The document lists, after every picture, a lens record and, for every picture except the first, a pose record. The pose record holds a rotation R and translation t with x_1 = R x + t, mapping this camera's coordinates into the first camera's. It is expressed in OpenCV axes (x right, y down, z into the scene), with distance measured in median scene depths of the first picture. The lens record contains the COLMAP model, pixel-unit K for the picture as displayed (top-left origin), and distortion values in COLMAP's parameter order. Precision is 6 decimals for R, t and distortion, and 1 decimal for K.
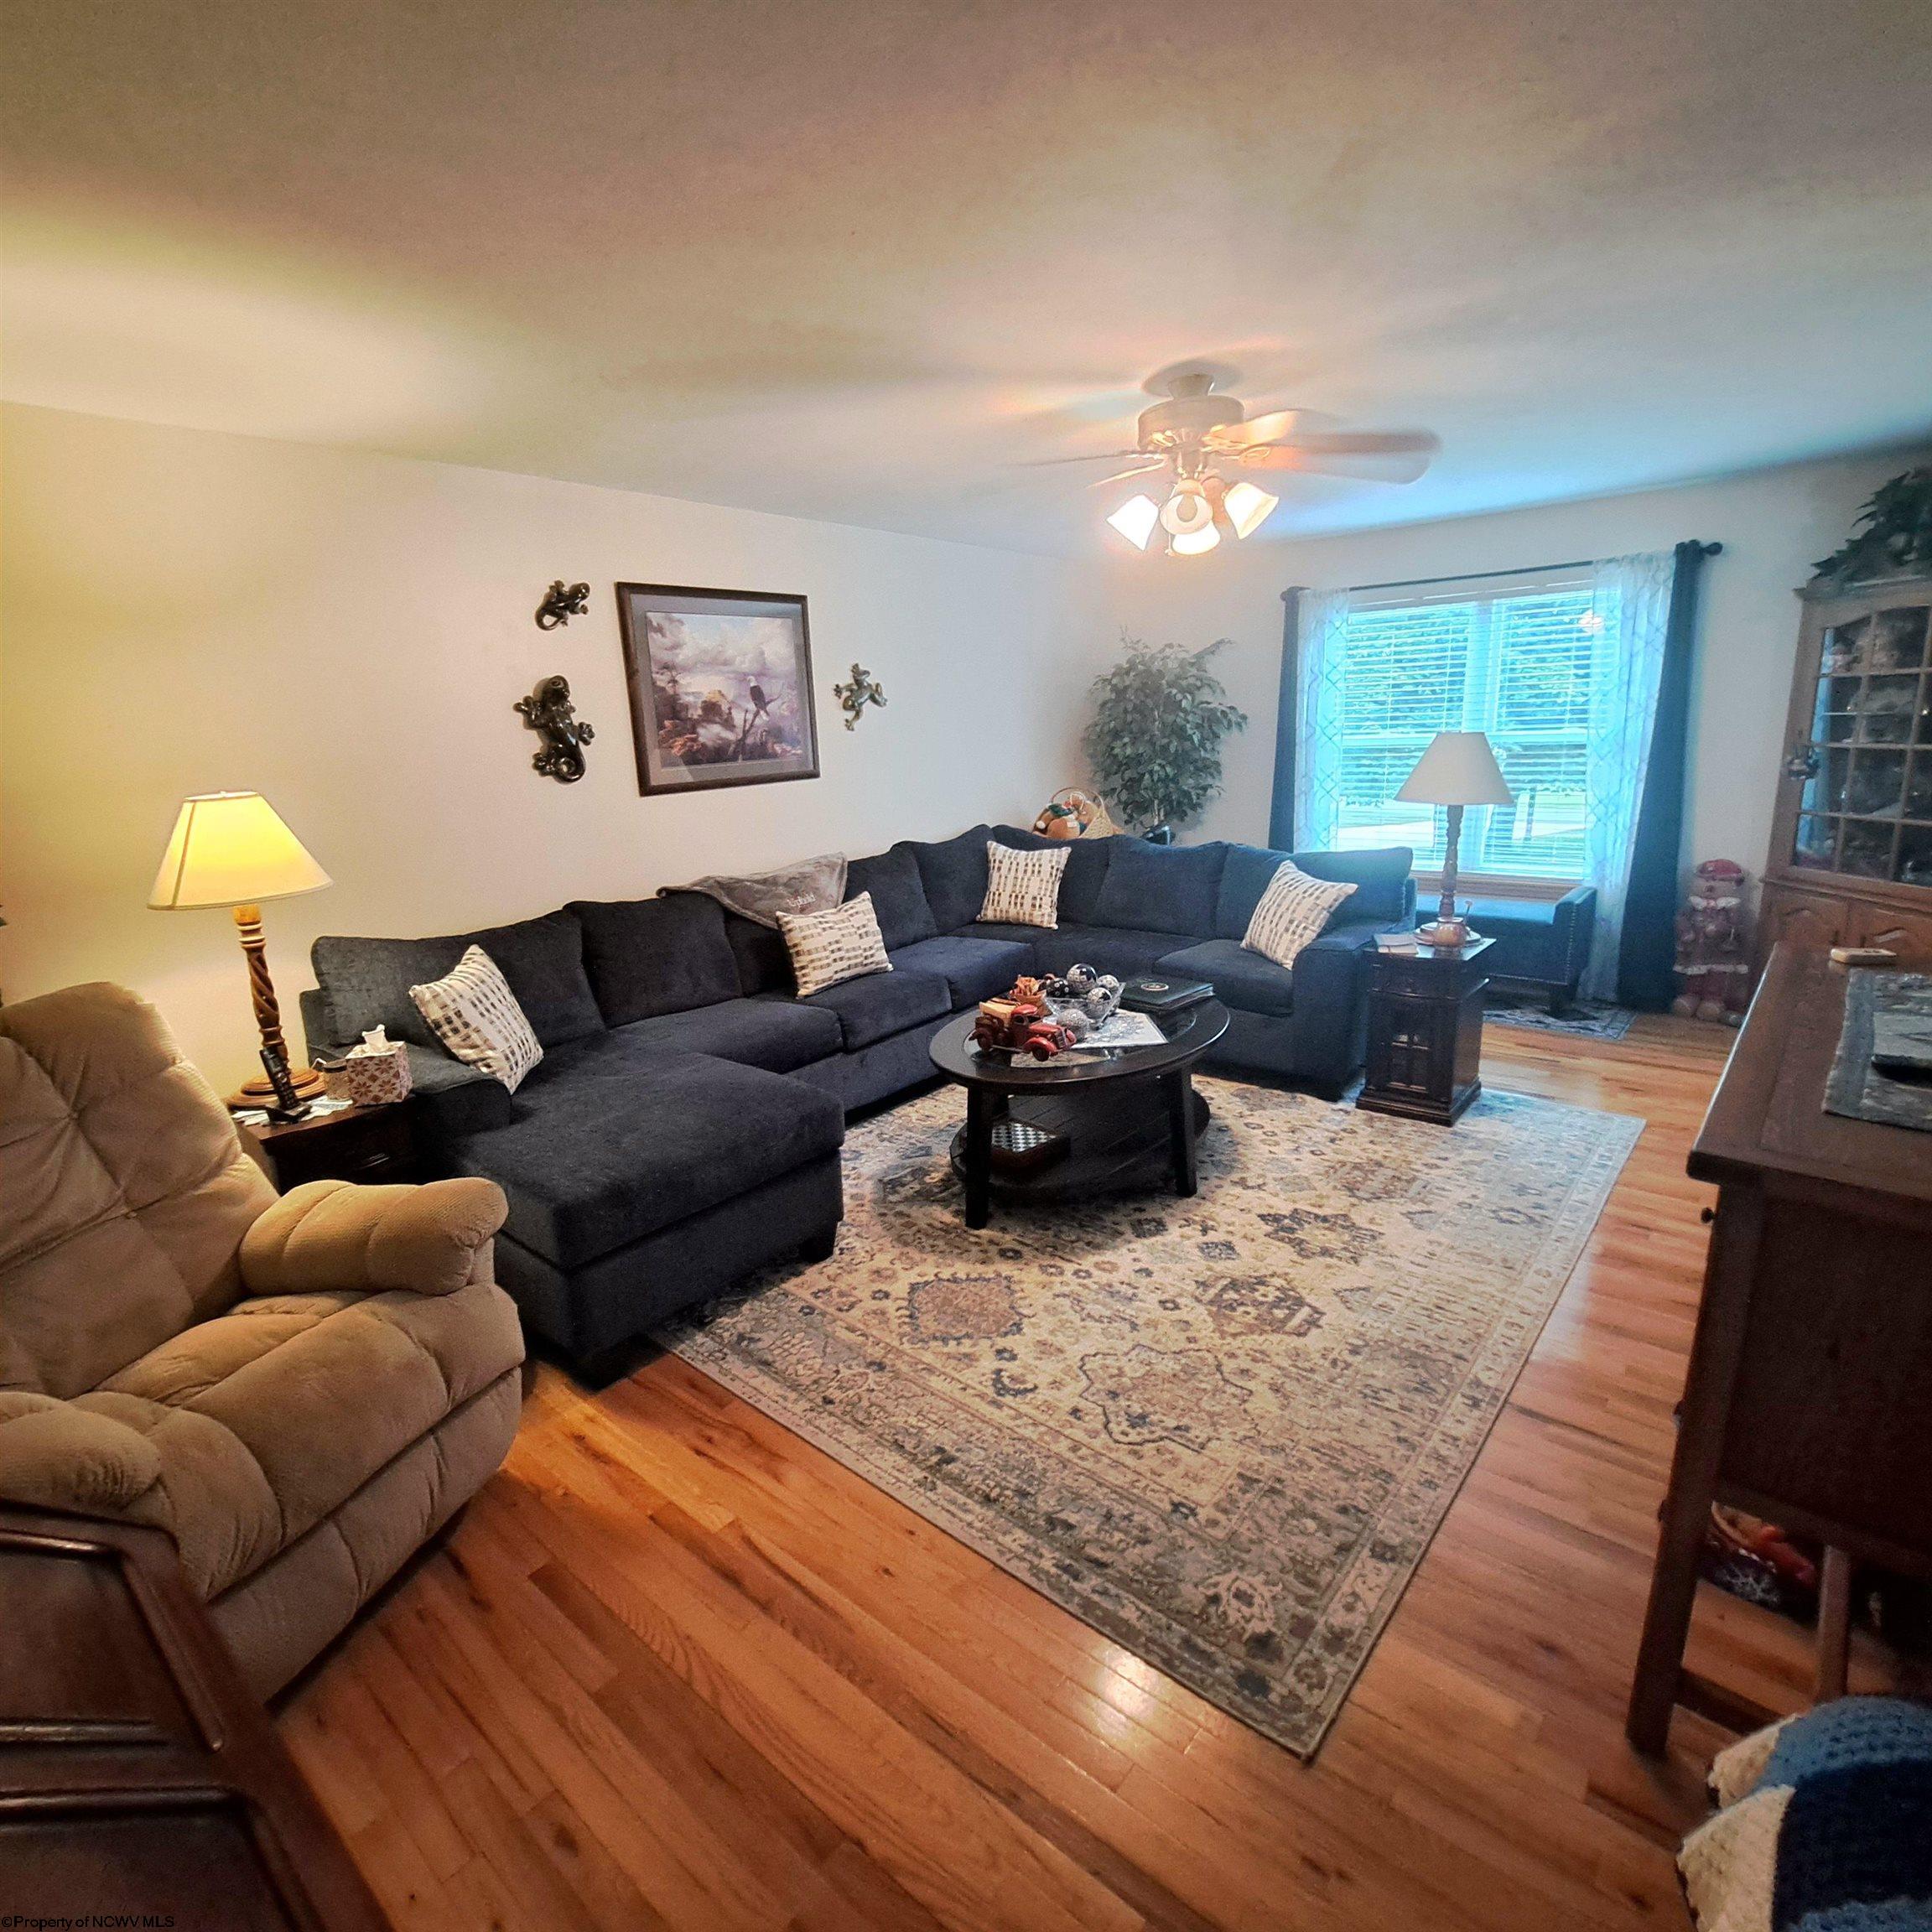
lens RADIAL K [[1016.7, 0, 944.1], [0, 1016.7, 969.4], [0, 0, 1]] dist [-0.008143, -0.006233]
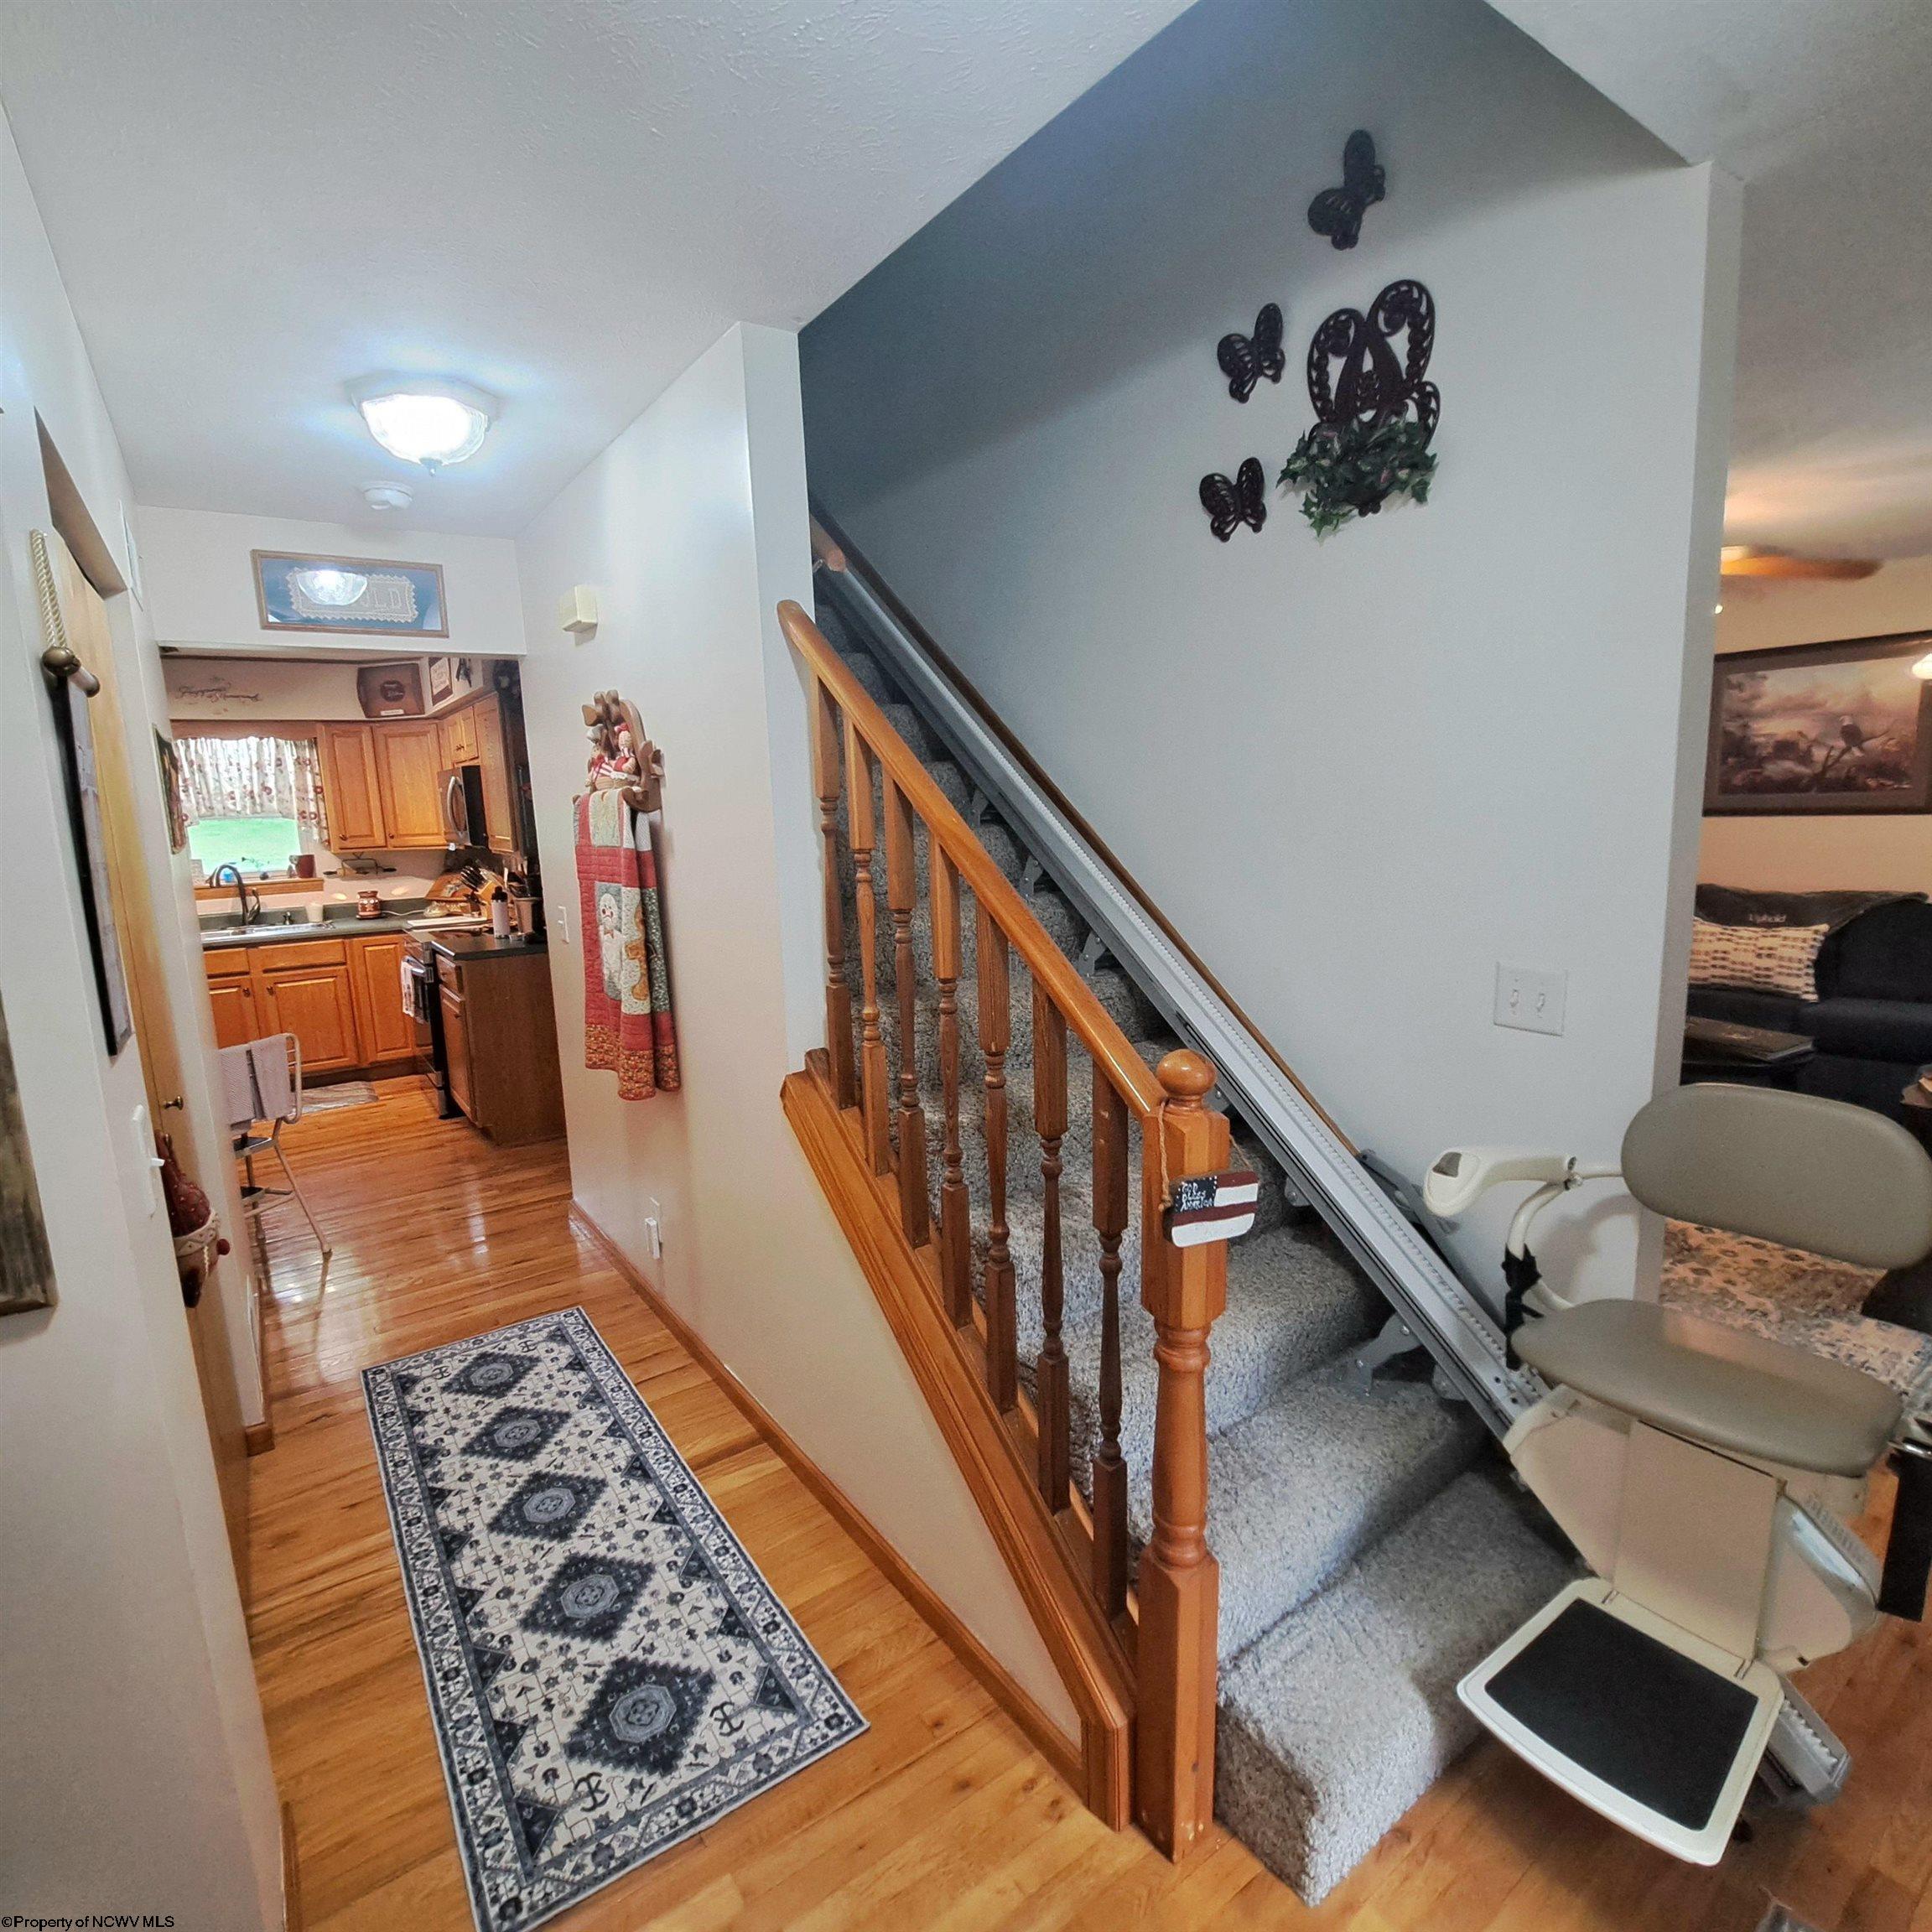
lens RADIAL K [[1016.7, 0, 944.1], [0, 1016.7, 969.4], [0, 0, 1]] dist [-0.008143, -0.006233]
pose [[-0.236779, 0.222279, -0.945795, 1.223582], [-0.179949, 0.946600, 0.267519, -0.159824], [0.954753, 0.233538, -0.184137, 0.371534]]
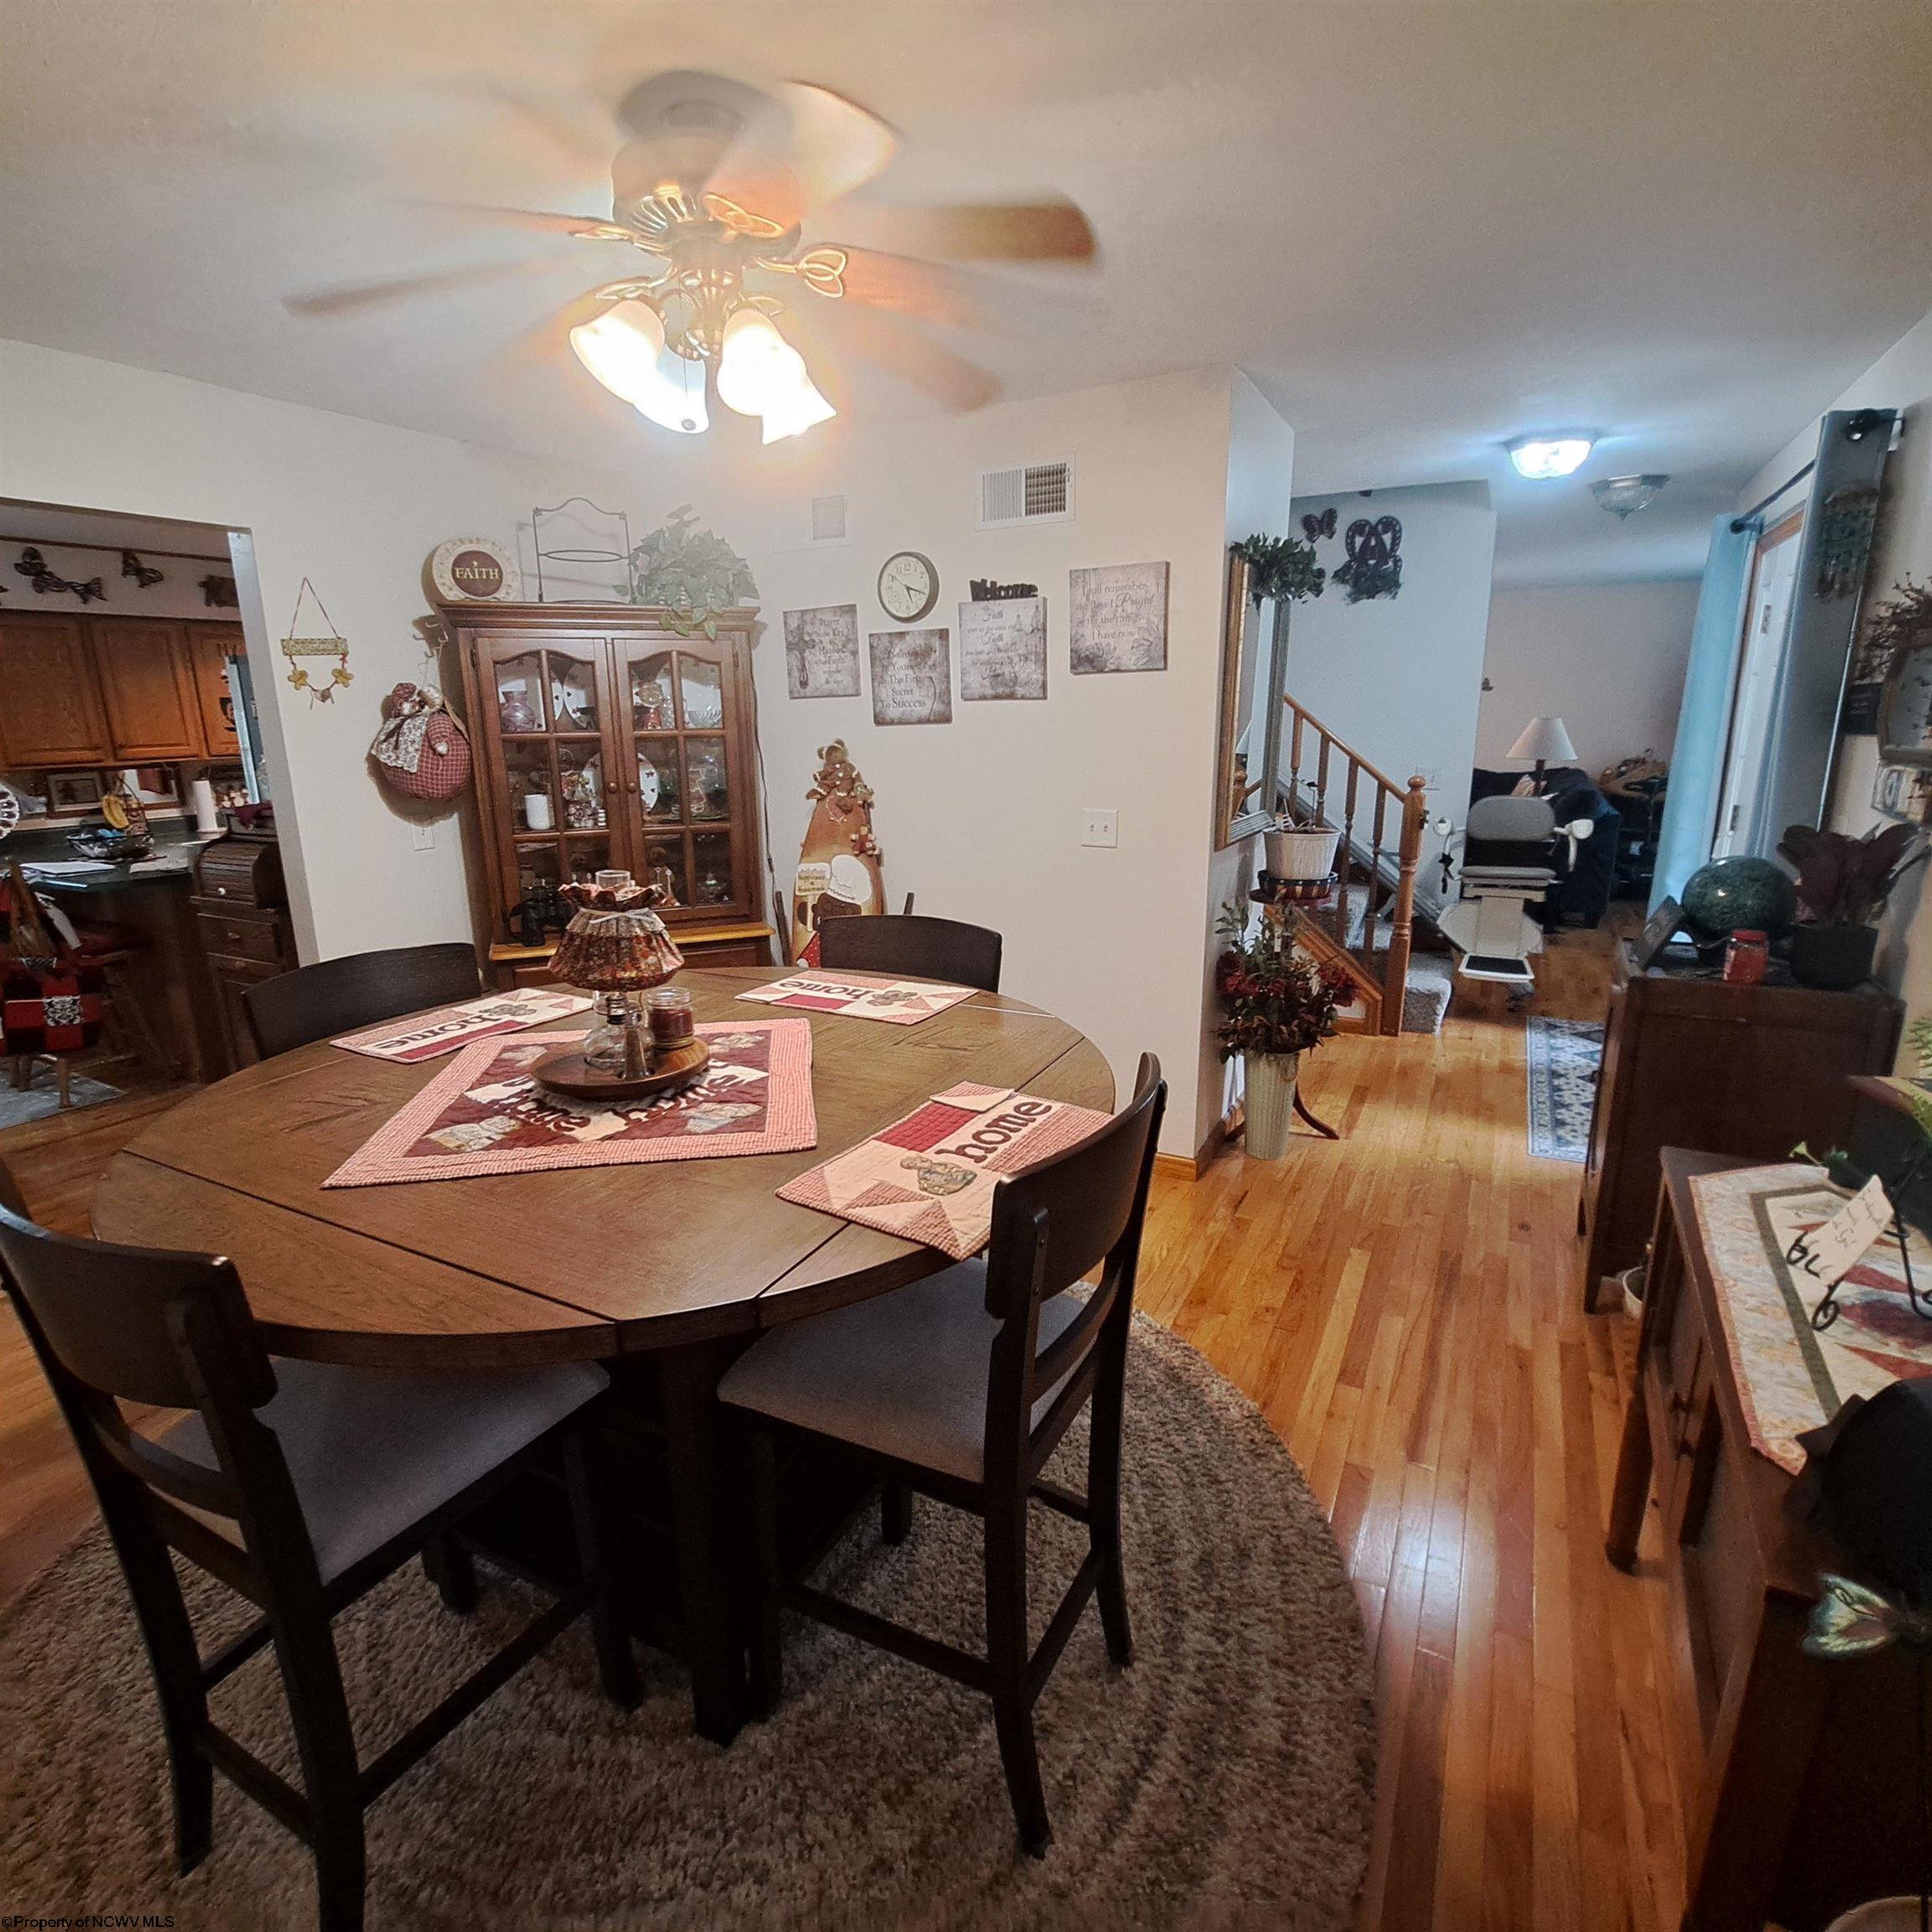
lens RADIAL K [[1016.7, 0, 944.1], [0, 1016.7, 969.4], [0, 0, 1]] dist [-0.008143, -0.006233]
pose [[0.220094, 0.283581, -0.933349, 1.960413], [-0.223718, 0.945982, 0.234665, 0.008872], [0.949478, 0.157159, 0.271647, -0.444061]]
